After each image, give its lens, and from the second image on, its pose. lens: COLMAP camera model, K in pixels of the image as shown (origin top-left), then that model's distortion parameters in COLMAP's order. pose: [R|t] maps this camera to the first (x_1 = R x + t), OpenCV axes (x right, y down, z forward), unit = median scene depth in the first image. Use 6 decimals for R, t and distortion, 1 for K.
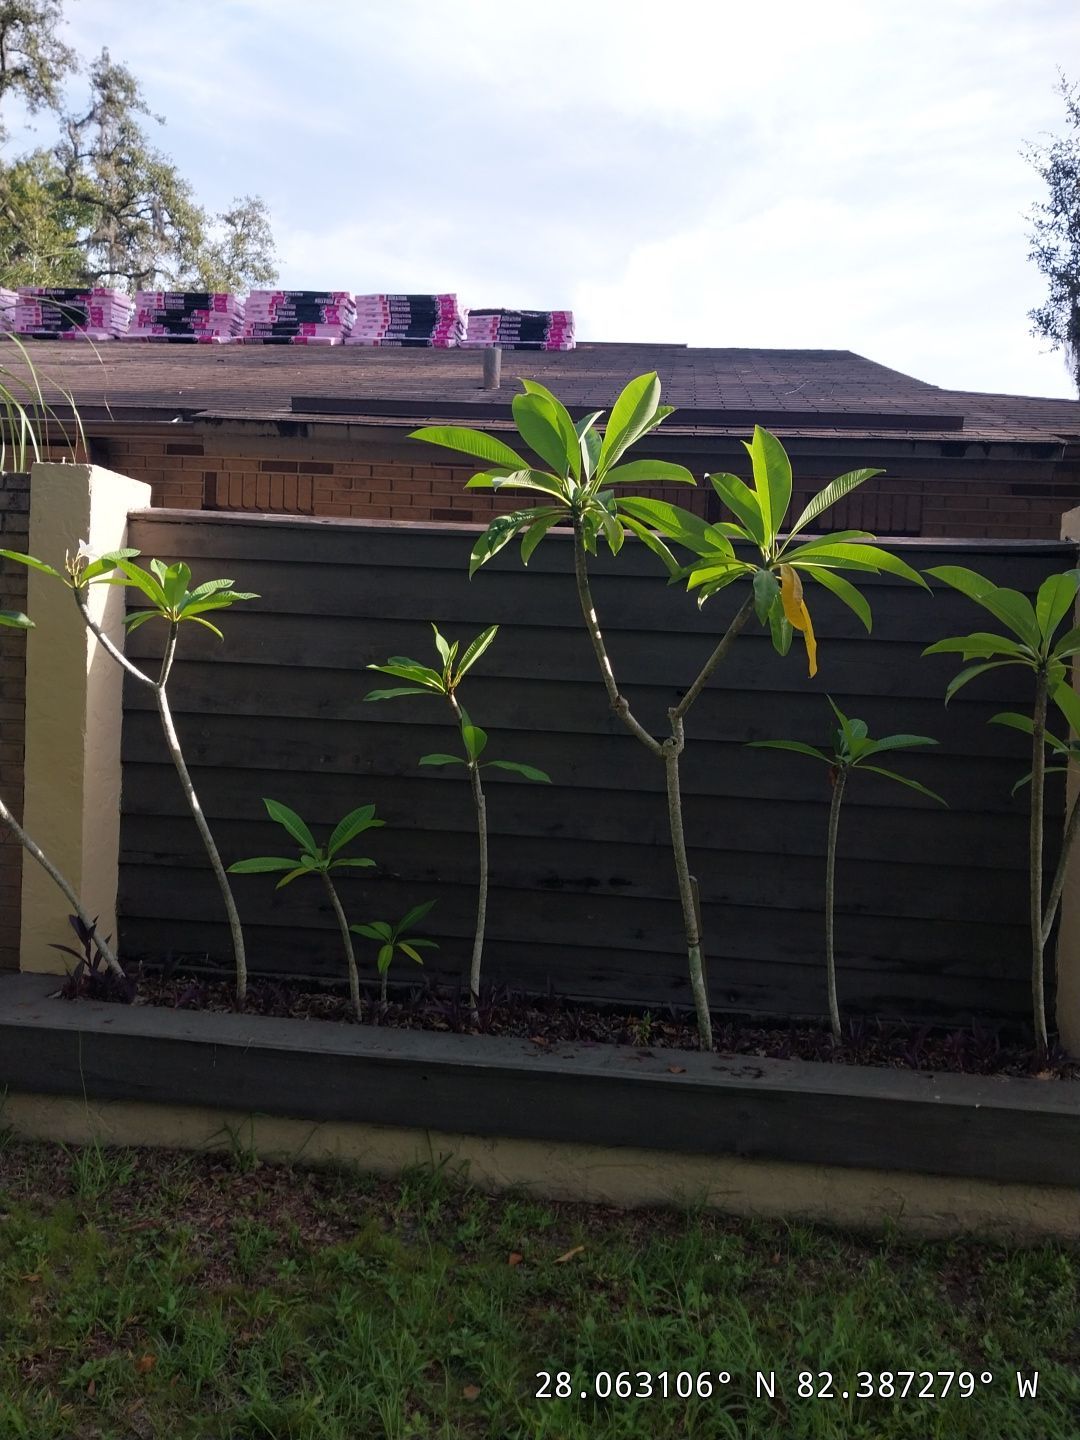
lens RADIAL K [[1128.4, 0, 540.7], [0, 1128.4, 691.3], [0, 0, 1]] dist [-0.003828, -0.001328]
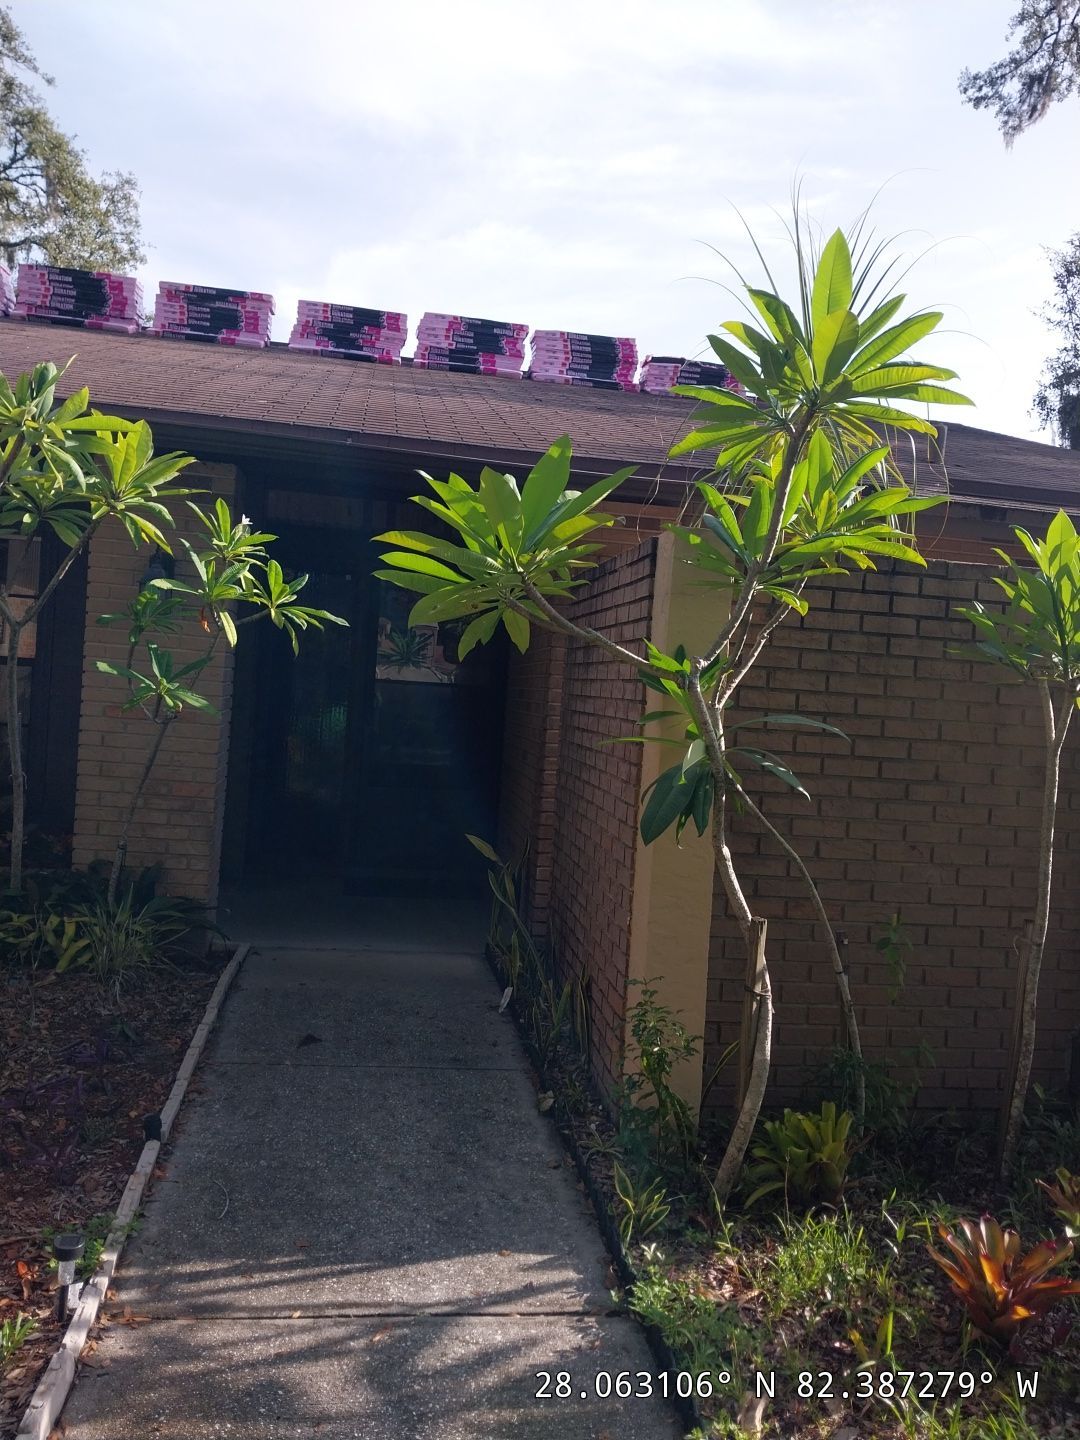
lens RADIAL K [[1128.2, 0, 540.0], [0, 1128.2, 720.0], [0, 0, 1]] dist [-0.009272, -0.012909]
pose [[0.967436, 0.016107, 0.252601, -0.401376], [-0.020023, 0.999716, 0.012942, -0.020617], [-0.252321, -0.017578, 0.967484, 0.034600]]
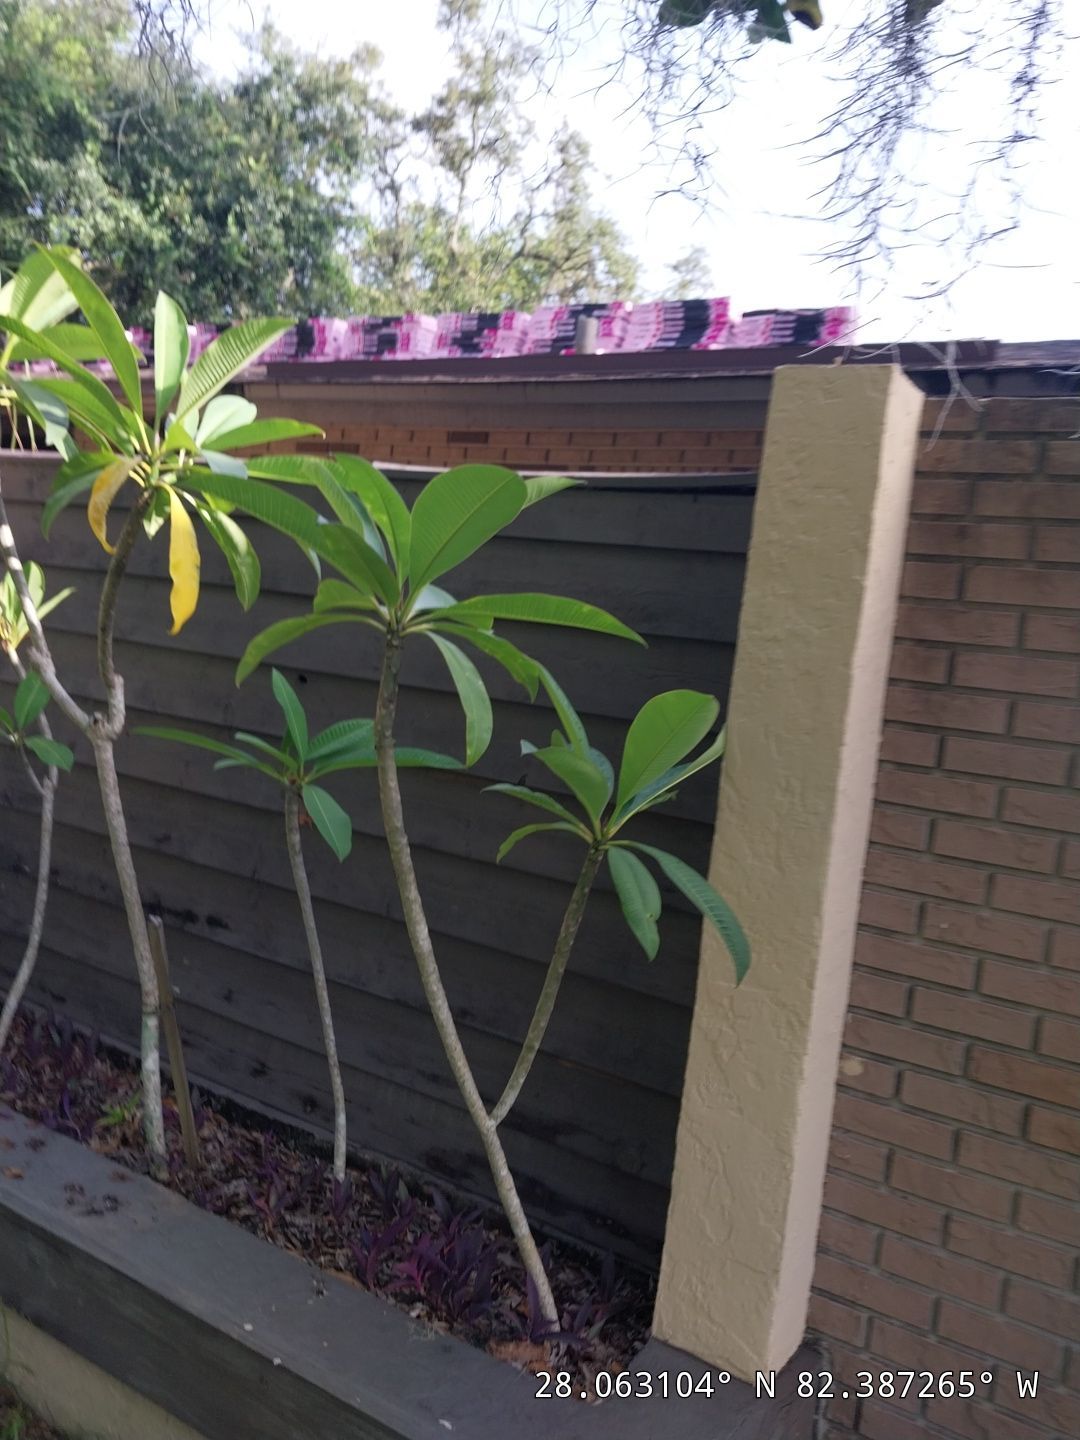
lens RADIAL K [[1110.6, 0, 540.0], [0, 1110.6, 720.0], [0, 0, 1]] dist [-0.026177, 0.001831]
pose [[0.904834, 0.091113, -0.415901, 0.184776], [-0.098825, 0.995100, 0.002997, 0.002929], [0.414137, 0.038390, 0.909405, 0.129986]]
